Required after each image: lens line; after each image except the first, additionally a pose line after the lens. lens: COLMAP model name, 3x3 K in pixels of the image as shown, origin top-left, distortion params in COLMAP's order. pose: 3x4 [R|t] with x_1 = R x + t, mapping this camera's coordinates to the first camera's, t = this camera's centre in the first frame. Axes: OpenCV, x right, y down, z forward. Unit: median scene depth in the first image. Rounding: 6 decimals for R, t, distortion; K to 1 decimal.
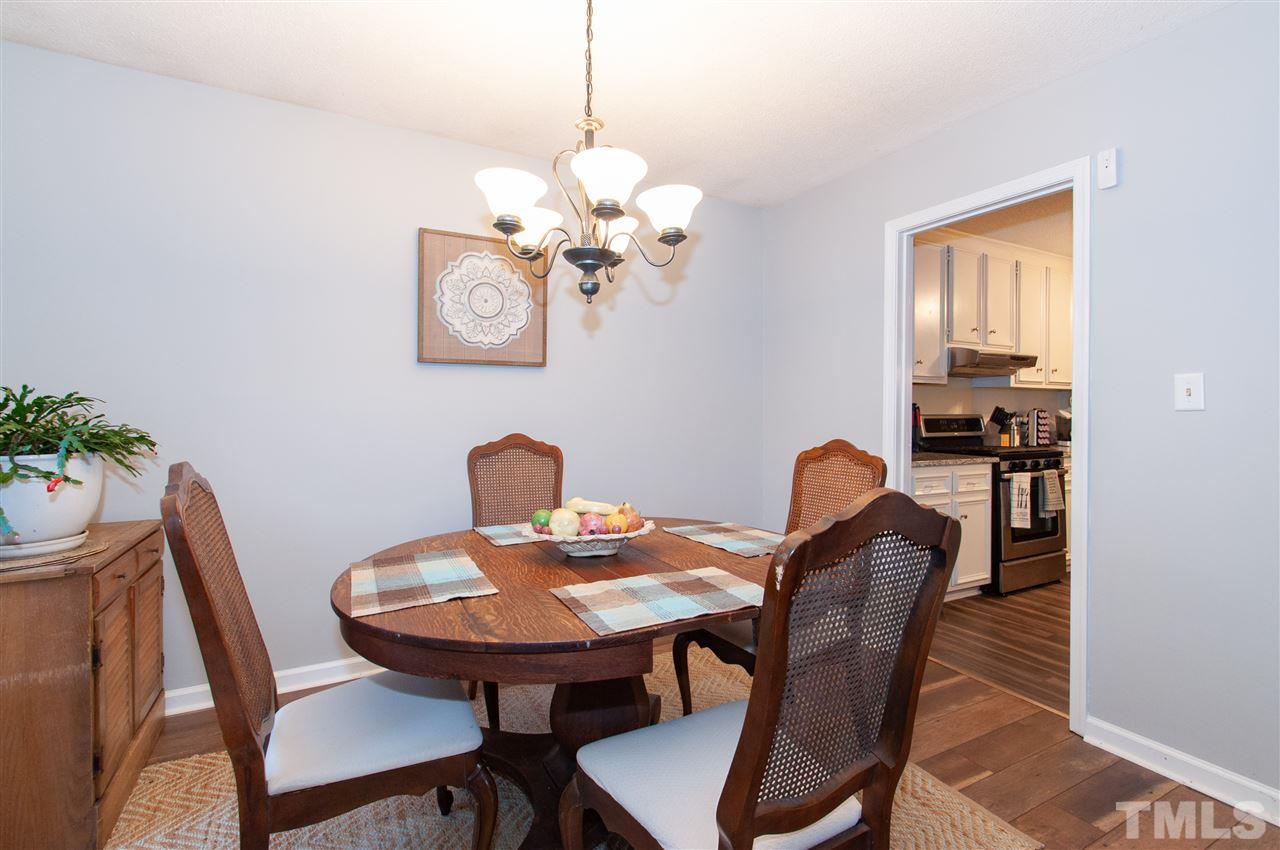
lens RADIAL K [[578.2, 0, 634.2], [0, 578.2, 410.7], [0, 0, 1]] dist [0.001455, -0.000392]
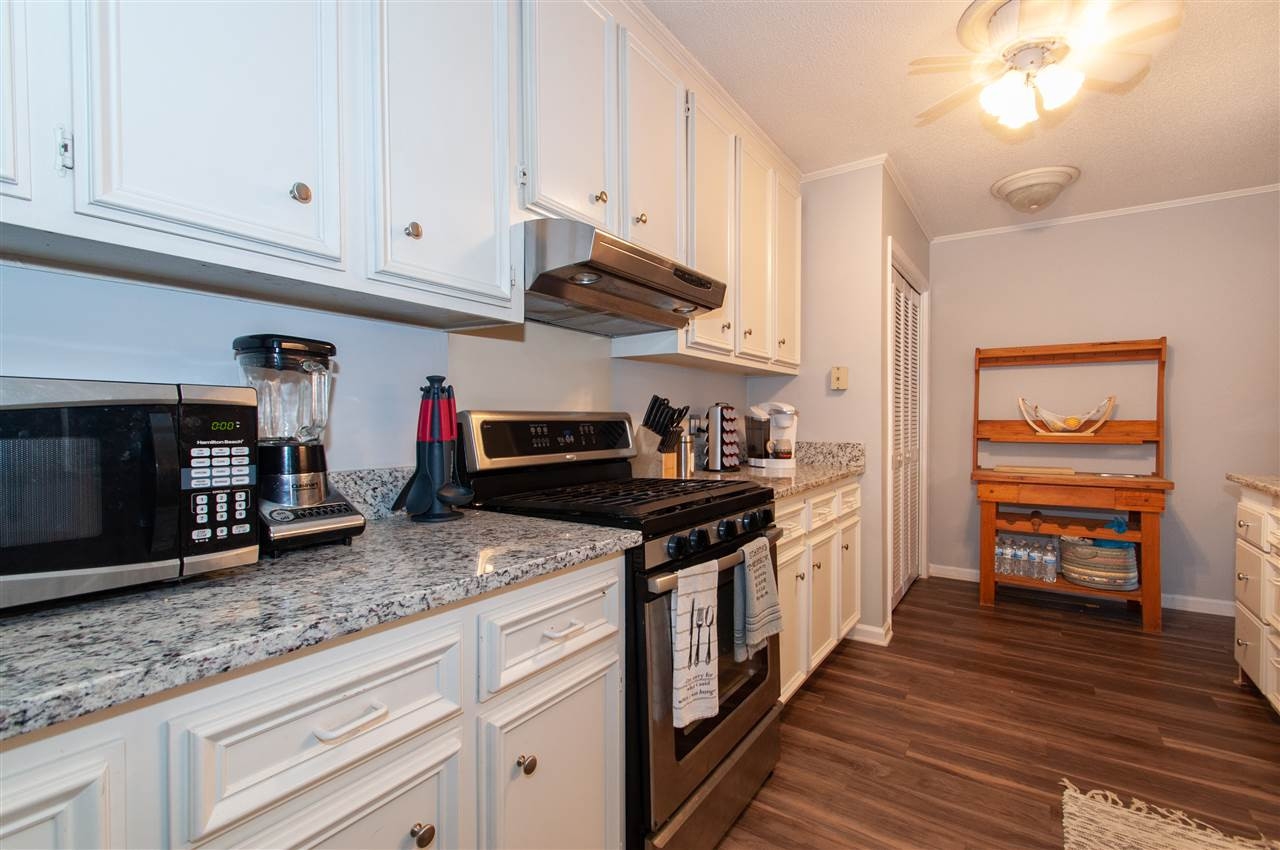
lens RADIAL K [[572.1, 0, 639.0], [0, 572.1, 432.4], [0, 0, 1]] dist [0.001961, -0.001627]
pose [[0.885078, -0.016847, 0.465138, 0.418906], [0.008805, 0.999772, 0.019456, 0.014950], [-0.465360, -0.013125, 0.885024, 0.622592]]
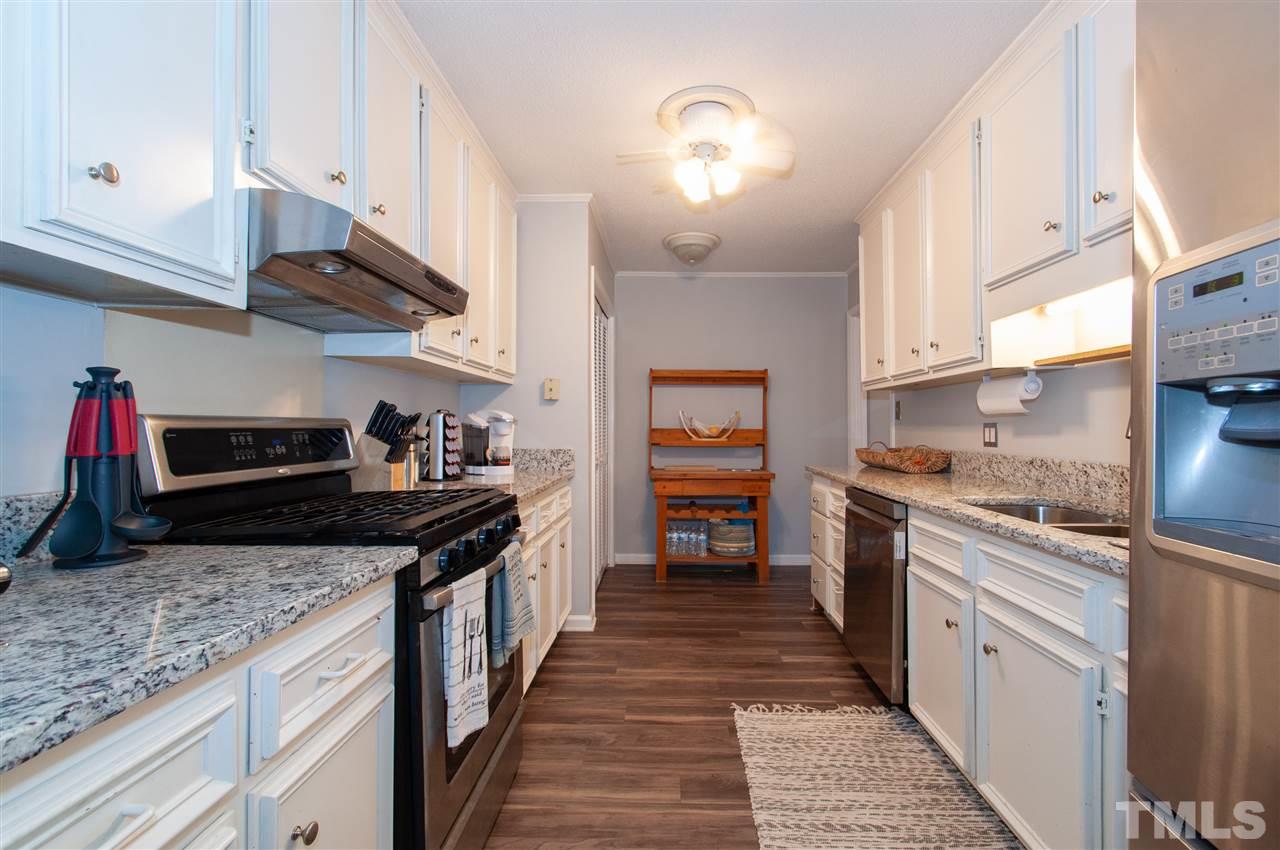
lens RADIAL K [[569.1, 0, 659.0], [0, 569.1, 423.5], [0, 0, 1]] dist [0.000295, -0.001770]
pose [[0.478739, 0.002416, 0.877954, 0.370012], [0.003152, 0.999985, -0.004471, 0.013511], [-0.877952, 0.004908, 0.478724, 0.646286]]
